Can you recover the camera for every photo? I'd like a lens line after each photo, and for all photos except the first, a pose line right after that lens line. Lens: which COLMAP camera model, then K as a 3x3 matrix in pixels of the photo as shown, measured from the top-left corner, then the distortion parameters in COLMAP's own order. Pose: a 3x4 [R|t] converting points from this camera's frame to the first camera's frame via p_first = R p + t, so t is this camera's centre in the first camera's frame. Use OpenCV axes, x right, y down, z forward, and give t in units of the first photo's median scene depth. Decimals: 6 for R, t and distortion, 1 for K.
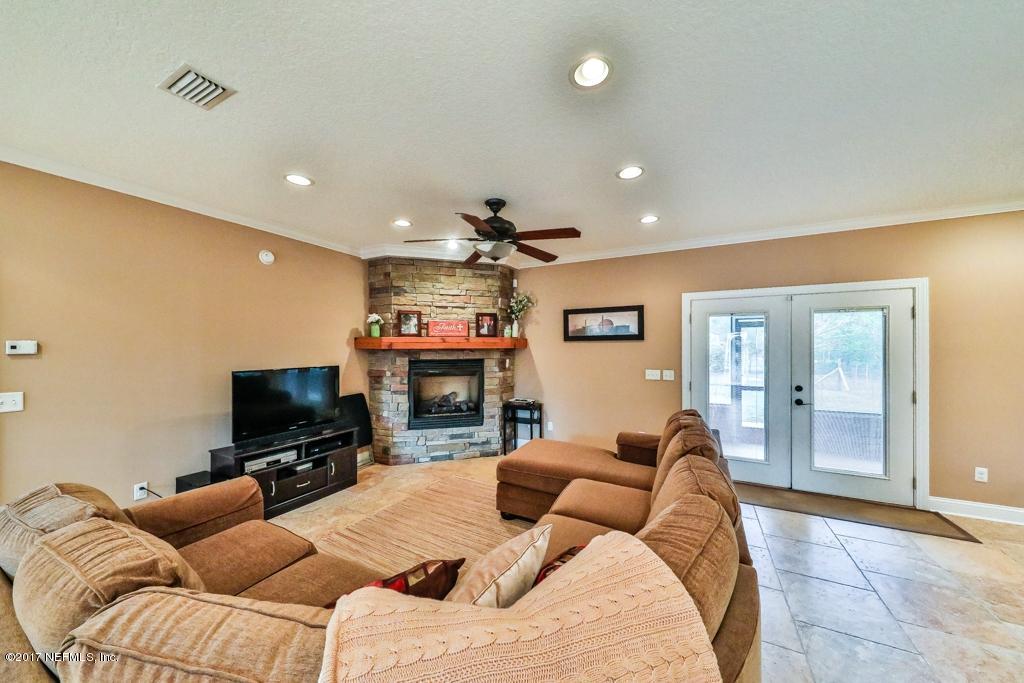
lens RADIAL K [[354.3, 0, 511.5], [0, 354.3, 346.8], [0, 0, 1]] dist [0.007042, -0.002602]
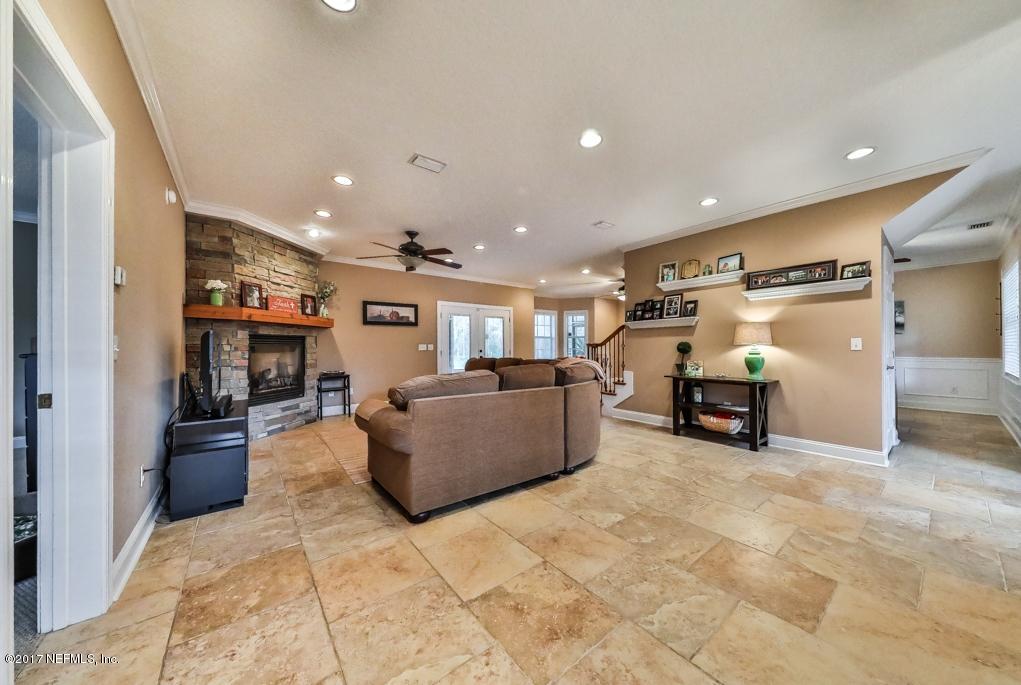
lens RADIAL K [[346.1, 0, 516.7], [0, 346.1, 346.4], [0, 0, 1]] dist [0.004441, -0.000617]
pose [[0.395087, 0.001703, 0.918642, -0.864365], [0.006809, 0.999965, -0.004782, 0.080763], [-0.918618, 0.008145, 0.395062, -0.035854]]
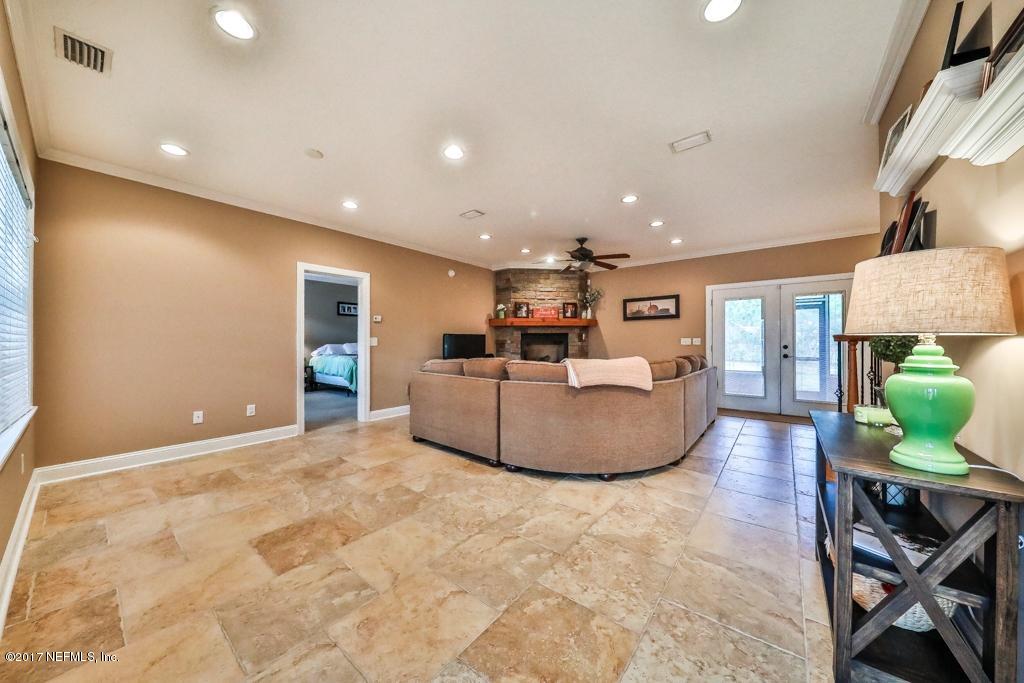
lens RADIAL K [[347.2, 0, 508.0], [0, 347.2, 342.1], [0, 0, 1]] dist [0.004441, -0.000617]
pose [[0.981850, -0.000422, -0.189658, -0.052457], [0.000270, 1.000000, -0.000829, 0.078531], [0.189658, 0.000762, 0.981850, -0.537769]]
